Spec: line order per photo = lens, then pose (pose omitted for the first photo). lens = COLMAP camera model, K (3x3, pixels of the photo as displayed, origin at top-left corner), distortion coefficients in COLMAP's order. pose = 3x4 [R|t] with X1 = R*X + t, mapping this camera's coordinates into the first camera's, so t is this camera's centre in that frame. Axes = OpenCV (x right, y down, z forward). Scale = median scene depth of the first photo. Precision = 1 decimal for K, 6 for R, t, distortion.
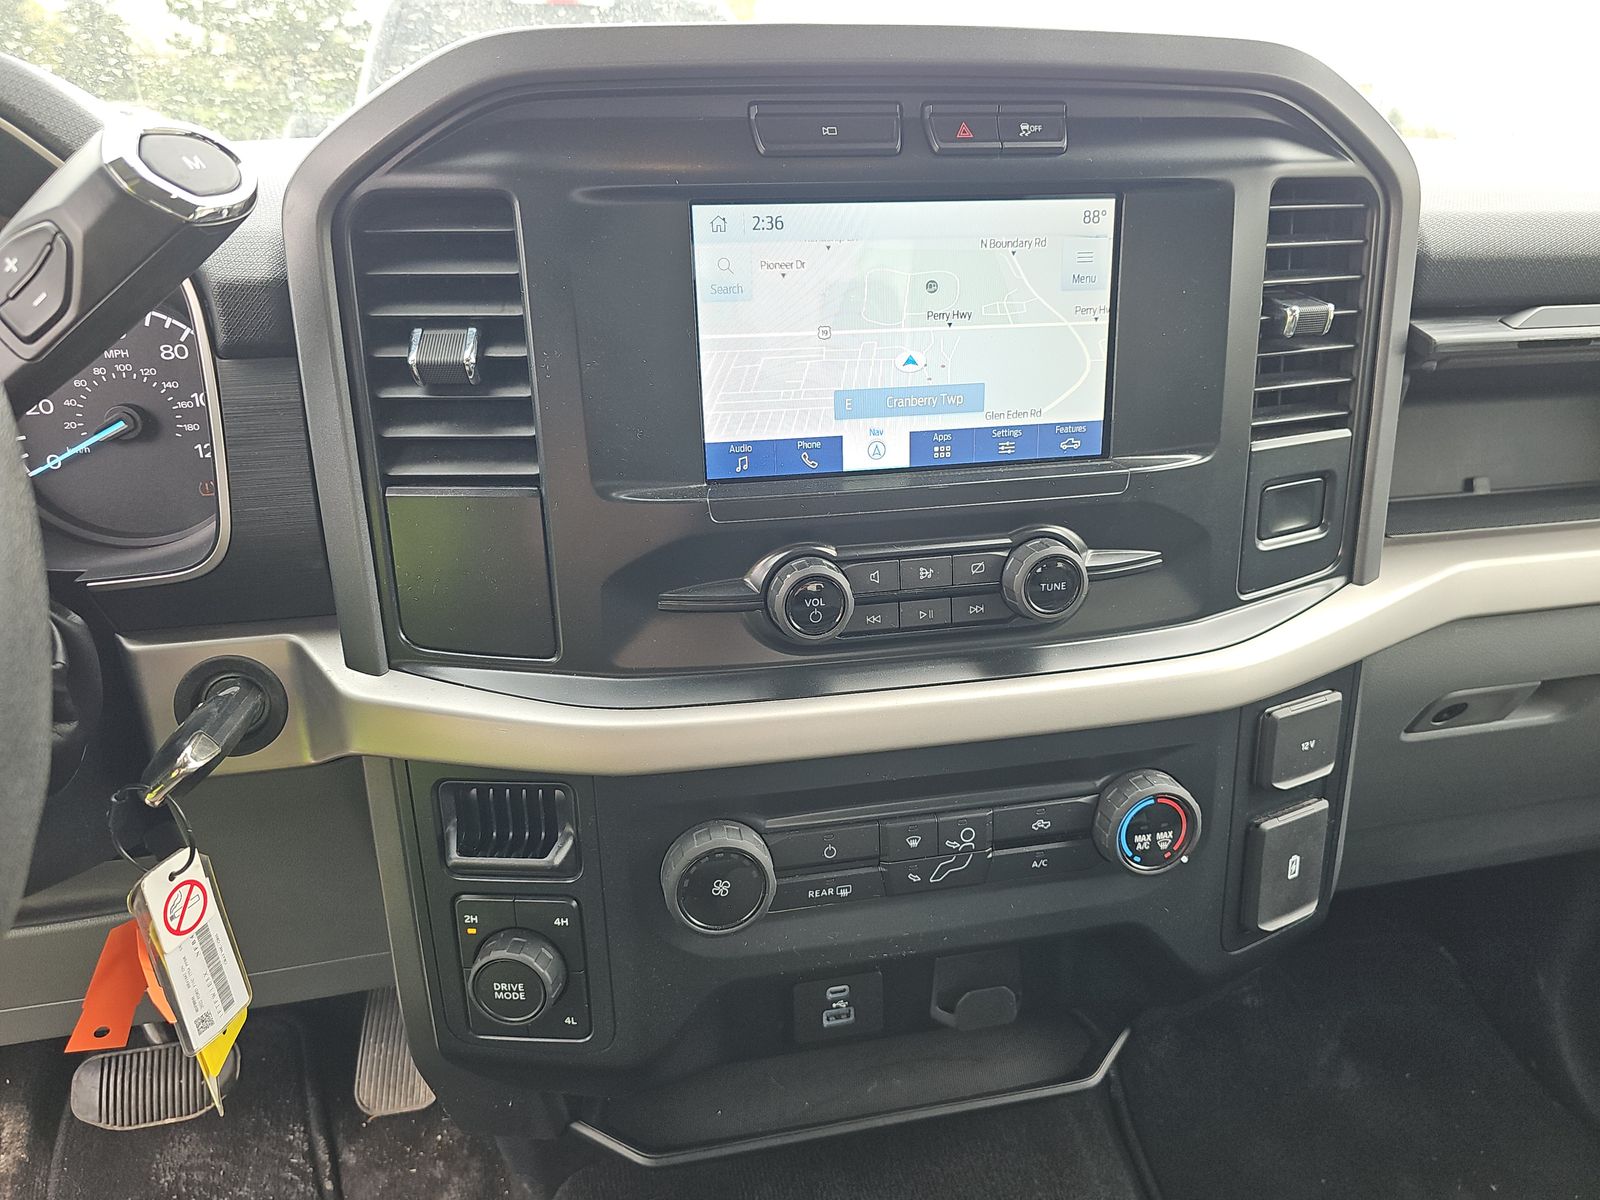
lens RADIAL K [[1072.1, 0, 802.7], [0, 1072.1, 595.7], [0, 0, 1]] dist [0.013221, -0.008121]
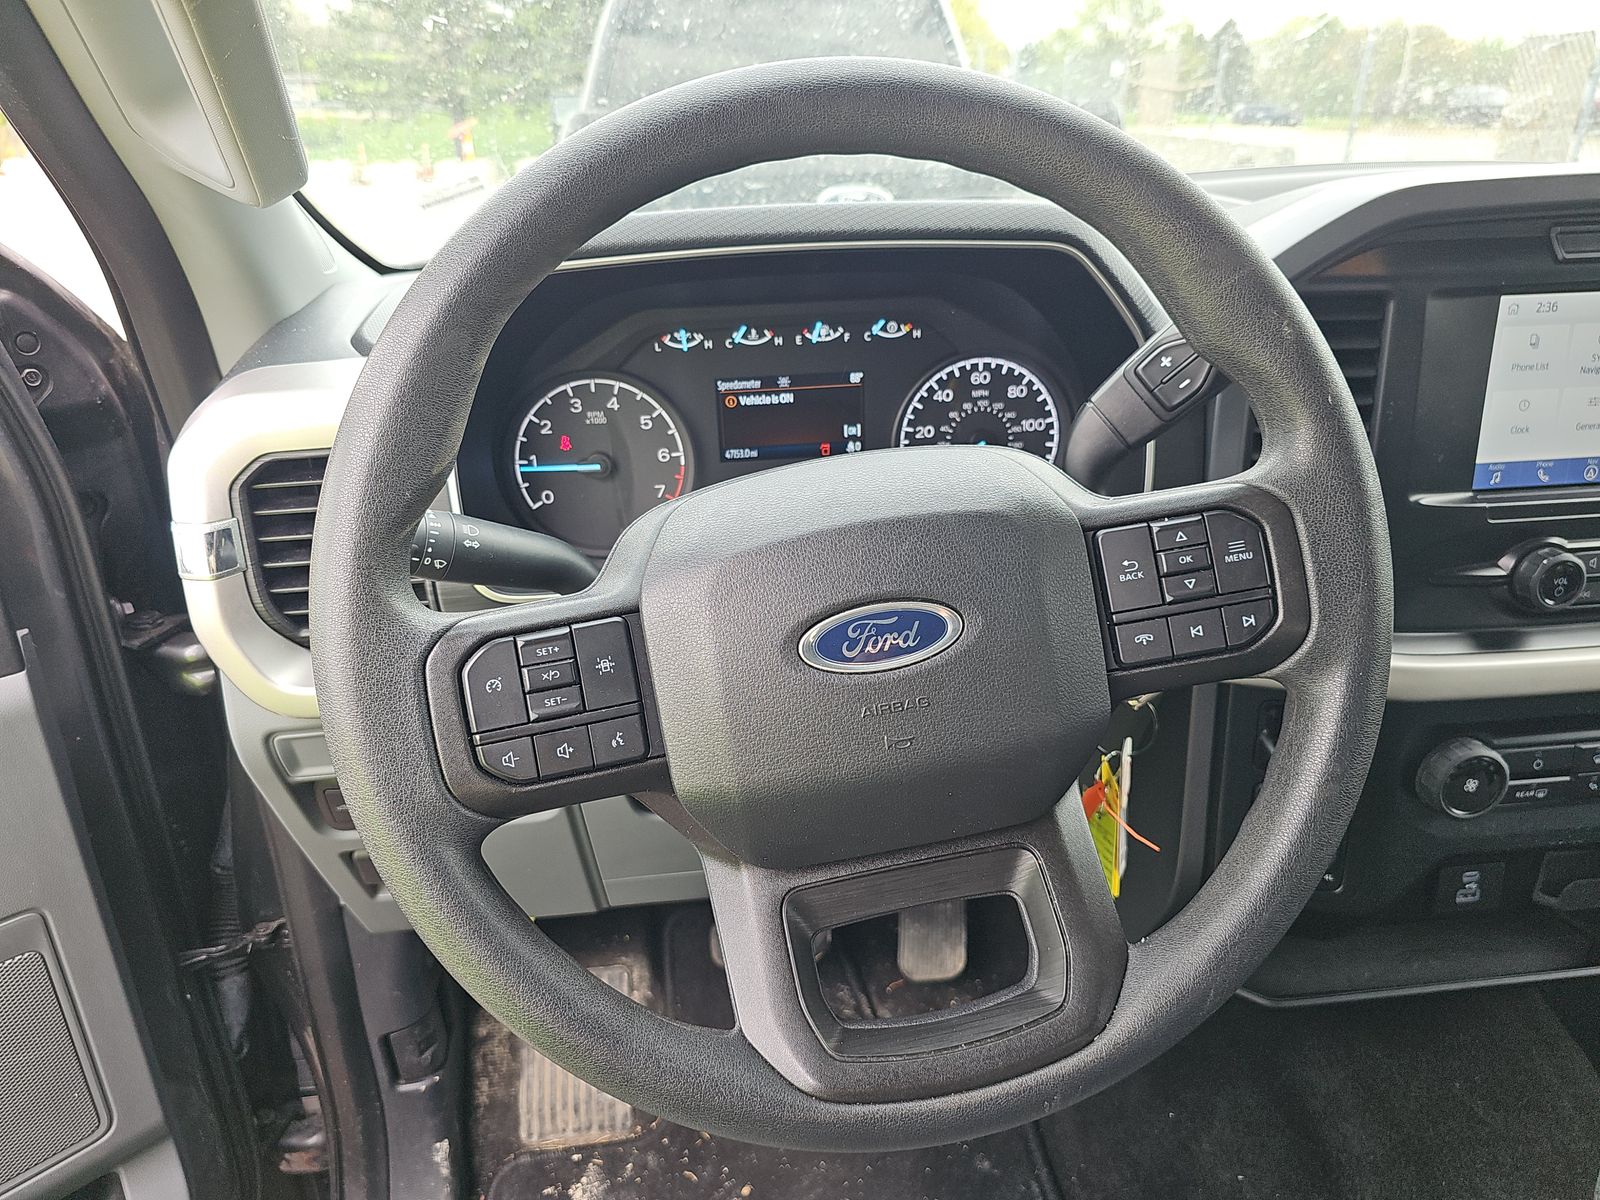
lens RADIAL K [[1072.1, 0, 798.7], [0, 1072.1, 603.9], [0, 0, 1]] dist [0.013221, -0.008121]
pose [[0.994365, 0.020515, -0.104005, -0.719000], [-0.016499, 0.999090, 0.039328, -0.002444], [0.104718, -0.037390, 0.993799, -0.419880]]
